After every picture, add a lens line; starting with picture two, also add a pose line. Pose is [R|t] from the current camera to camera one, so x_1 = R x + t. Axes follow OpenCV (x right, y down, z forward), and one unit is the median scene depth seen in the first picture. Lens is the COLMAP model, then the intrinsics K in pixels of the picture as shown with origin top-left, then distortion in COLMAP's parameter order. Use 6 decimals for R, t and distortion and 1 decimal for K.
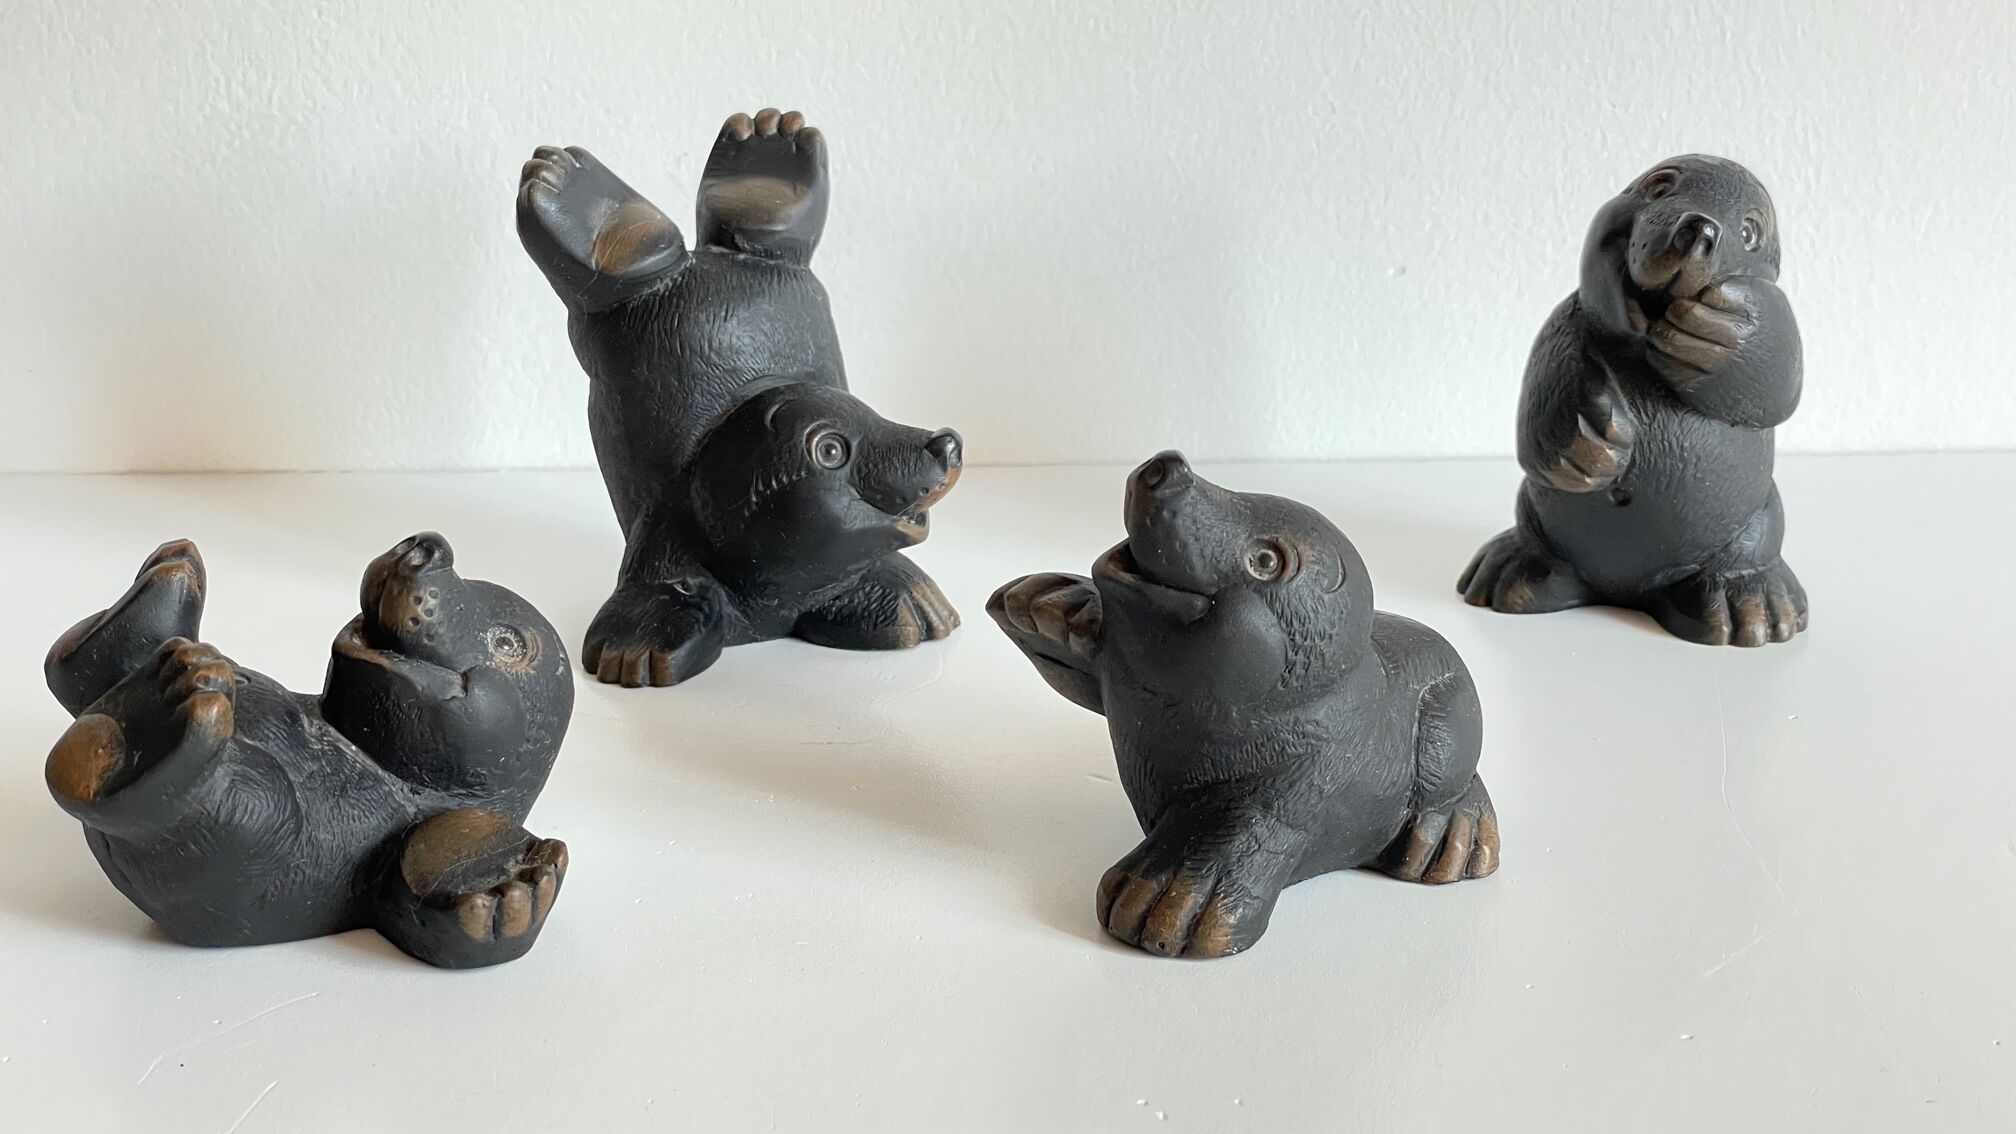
lens RADIAL K [[3093.9, 0, 1008.0], [0, 3093.9, 567.0], [0, 0, 1]] dist [0.076562, -0.029335]
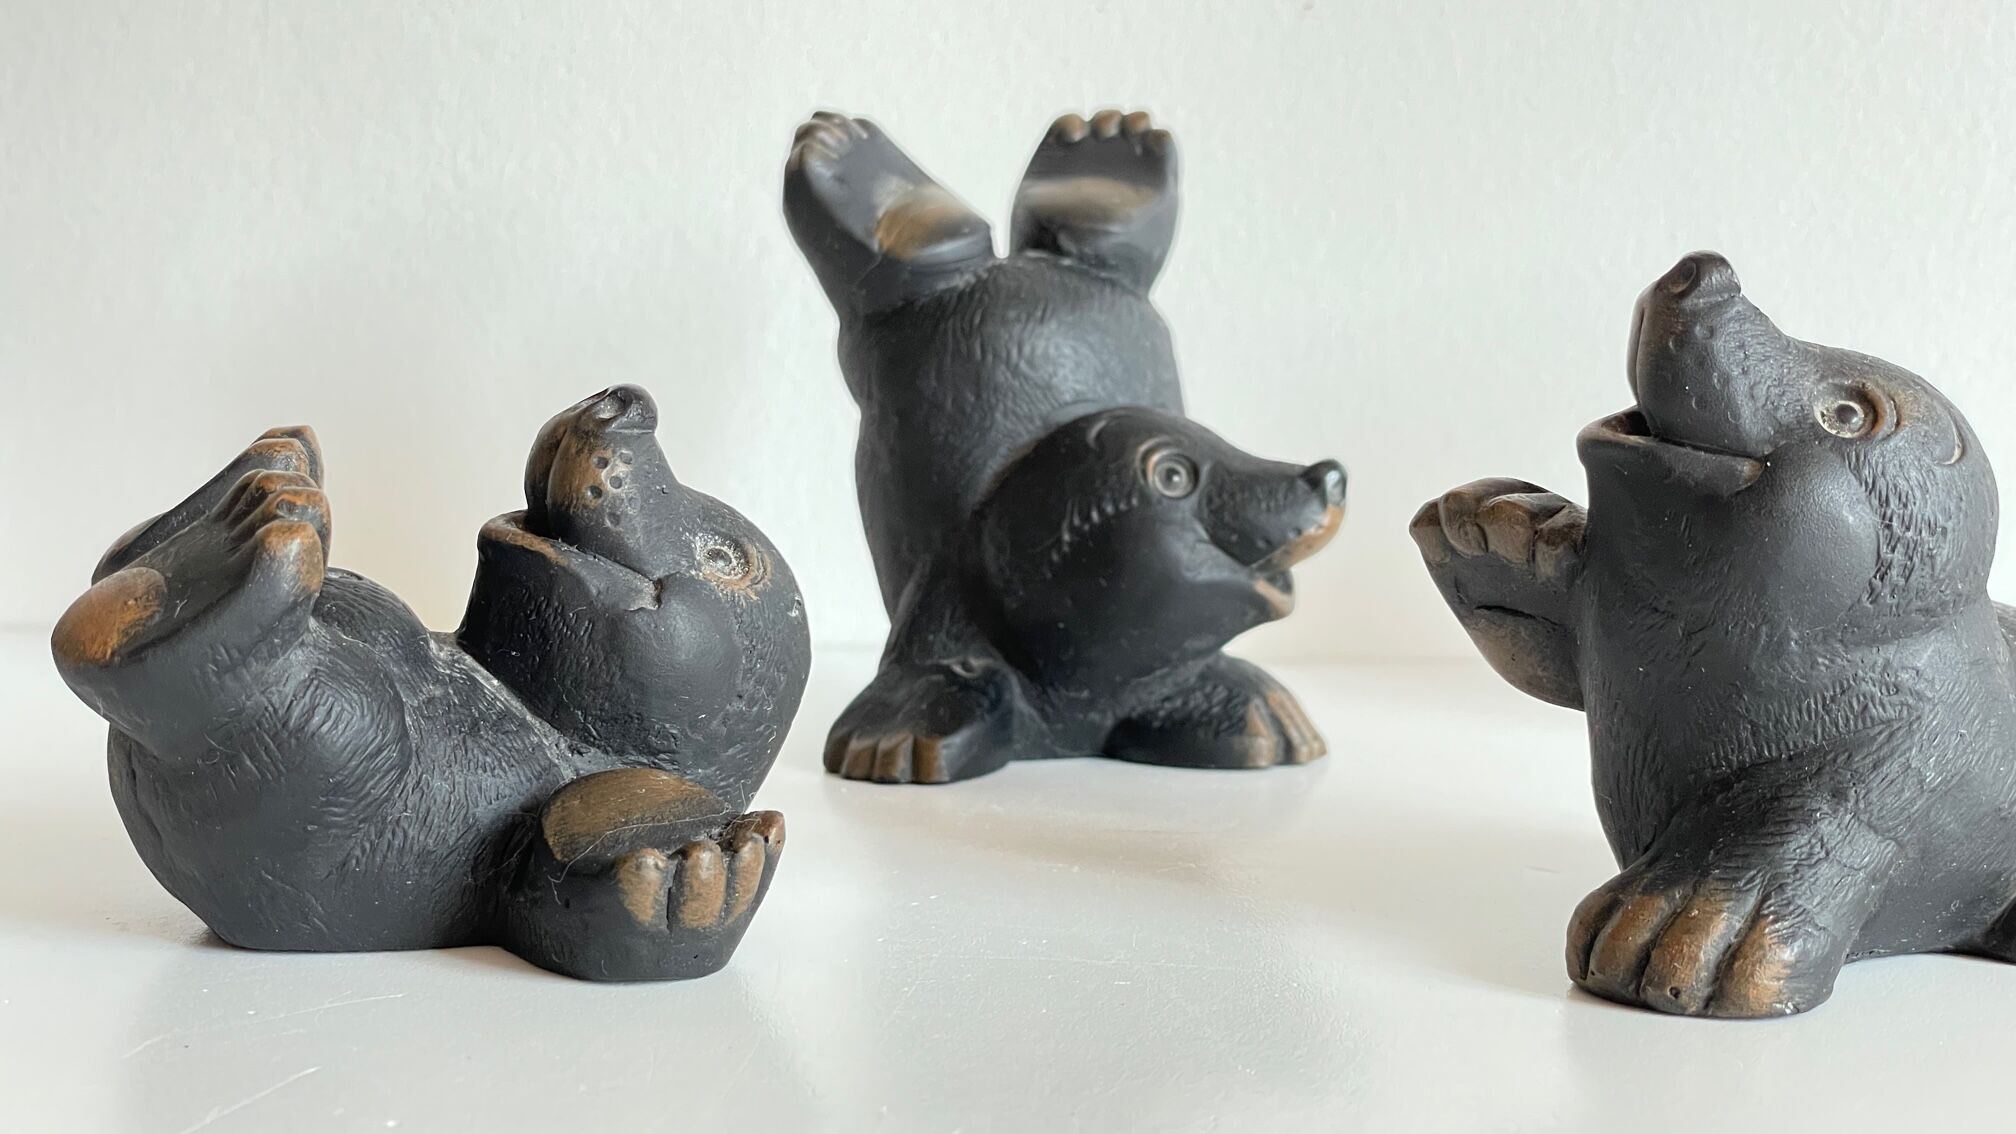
lens RADIAL K [[3123.3, 0, 1012.6], [0, 3123.3, 580.0], [0, 0, 1]] dist [-0.002605, 0.341364]
pose [[0.995206, 0.043692, -0.087504, -0.027948], [-0.061888, 0.974101, -0.217479, 0.150165], [0.075735, 0.221852, 0.972135, 0.262628]]
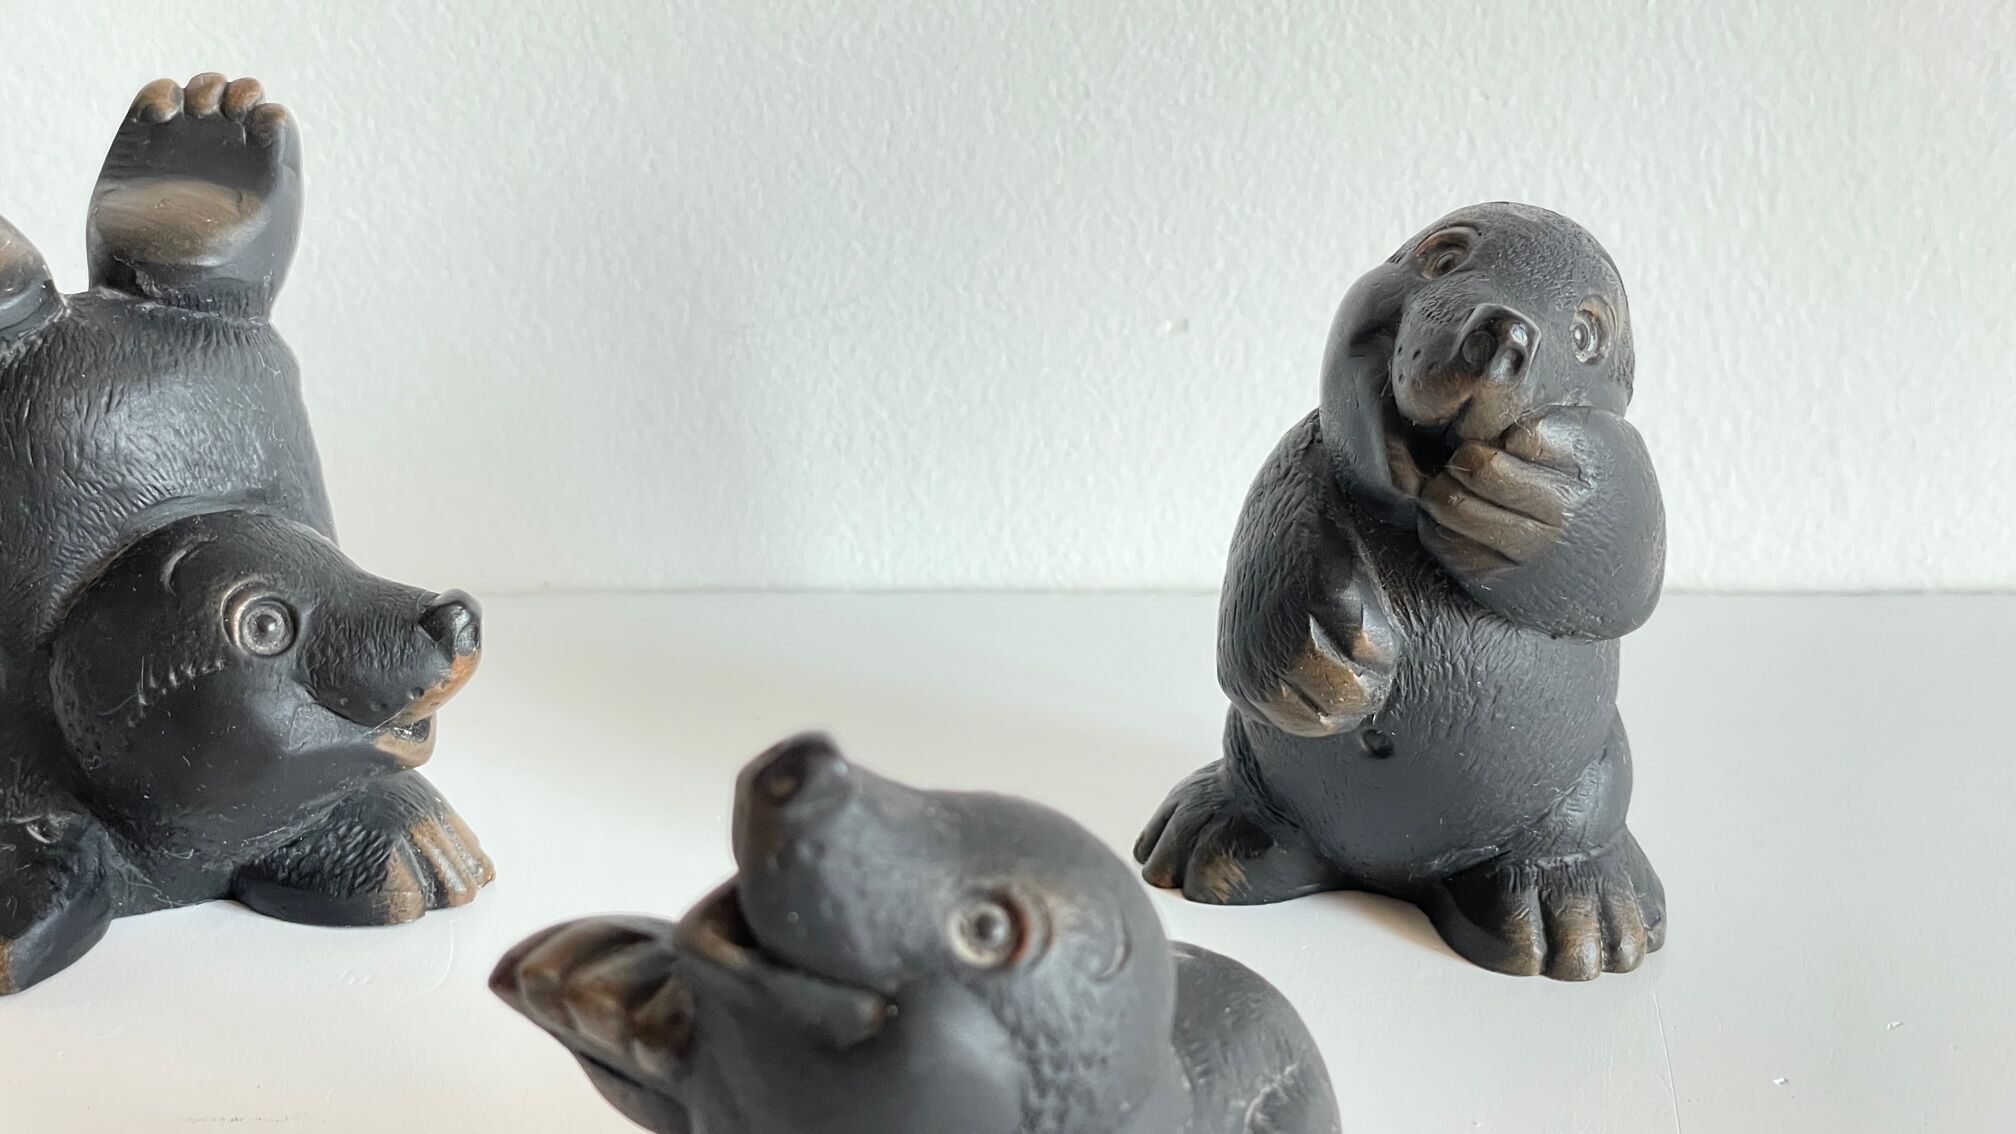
lens RADIAL K [[3115.1, 0, 1014.2], [0, 3115.1, 558.3], [0, 0, 1]] dist [0.028132, 0.002859]
pose [[0.997635, 0.011827, 0.067710, 0.049509], [-0.012588, 0.999862, 0.010825, -0.058635], [-0.067573, -0.011652, 0.997646, 0.353525]]
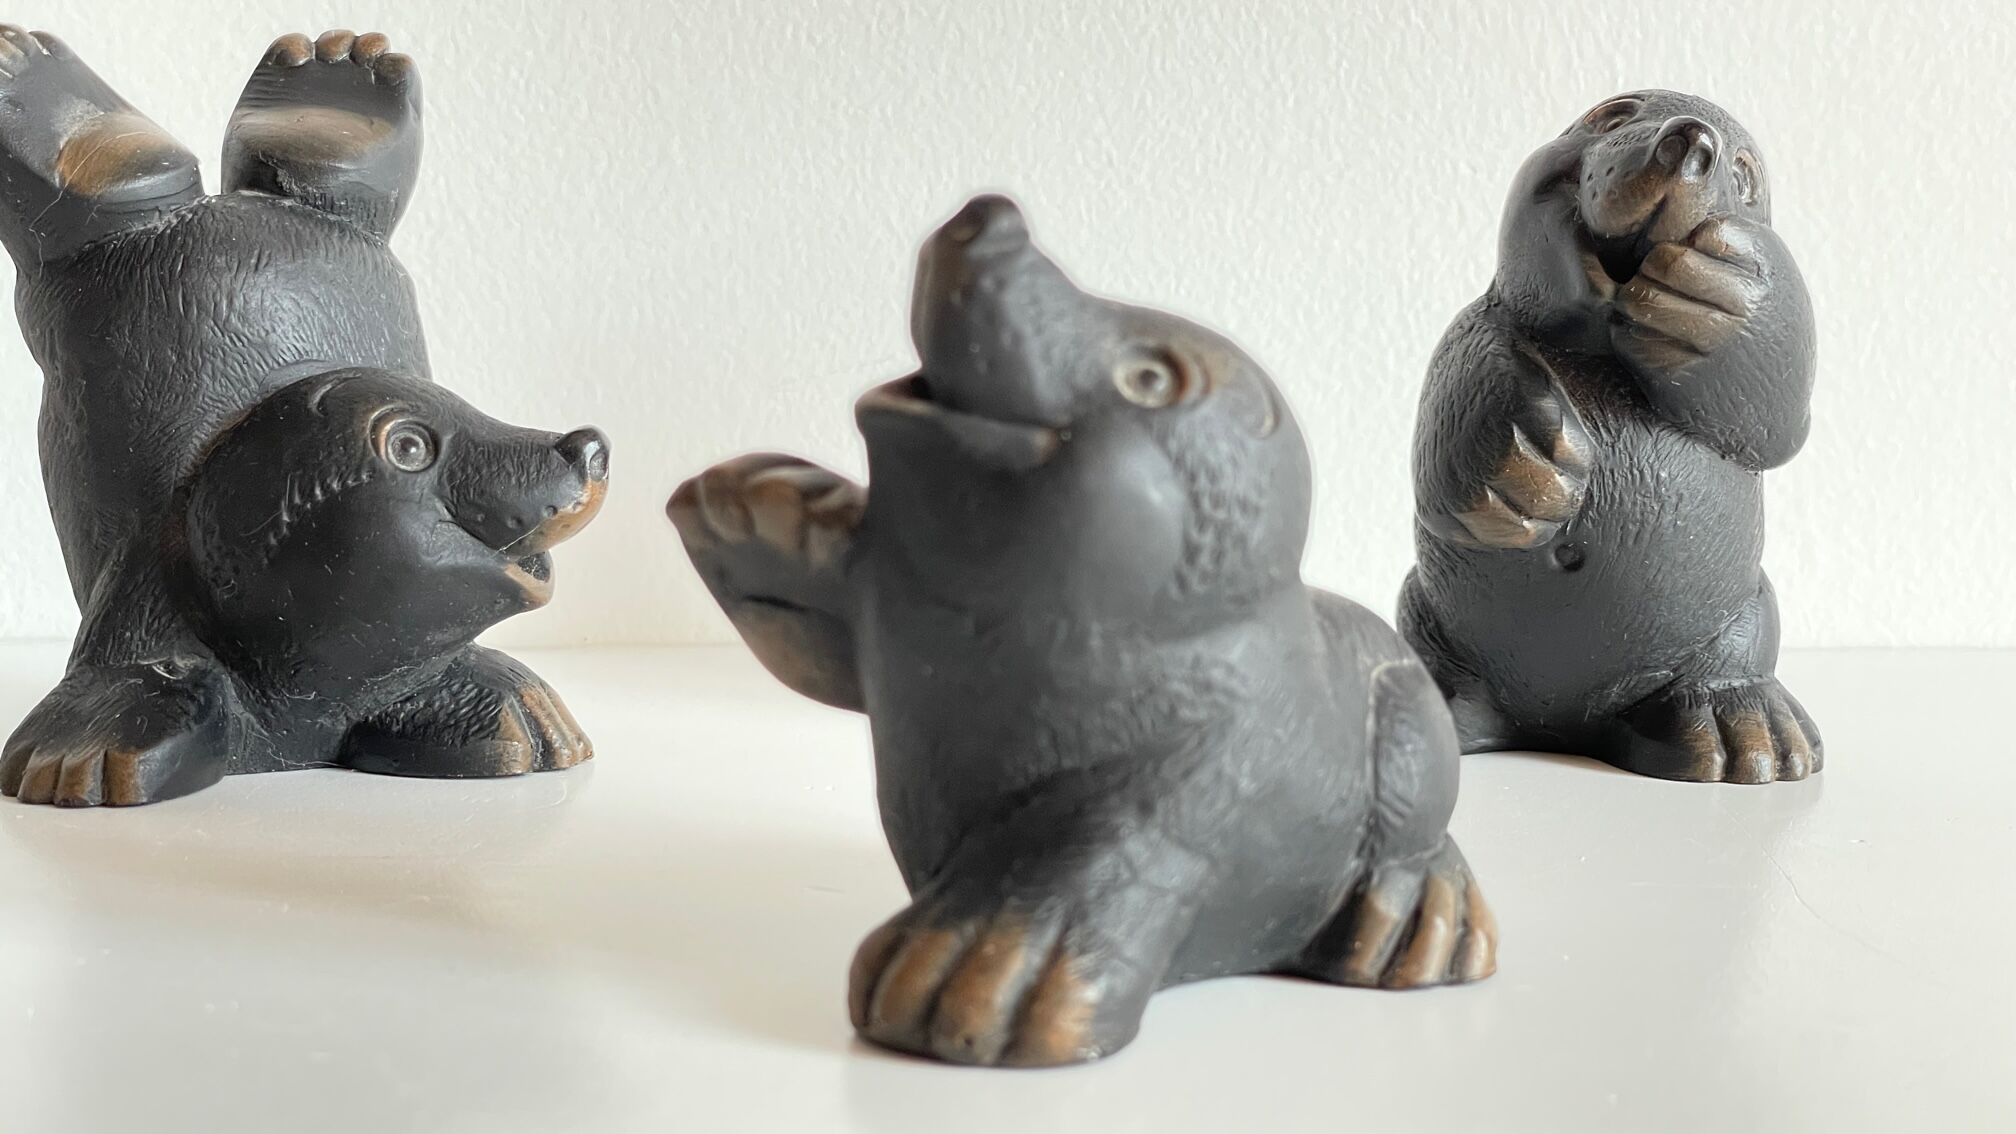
lens RADIAL K [[3123.3, 0, 1012.6], [0, 3123.3, 580.0], [0, 0, 1]] dist [-0.002605, 0.341364]
pose [[0.990857, 0.031717, 0.131137, -0.015891], [-0.003133, 0.977123, -0.212650, 0.127948], [-0.134881, 0.210294, 0.968289, 0.337980]]
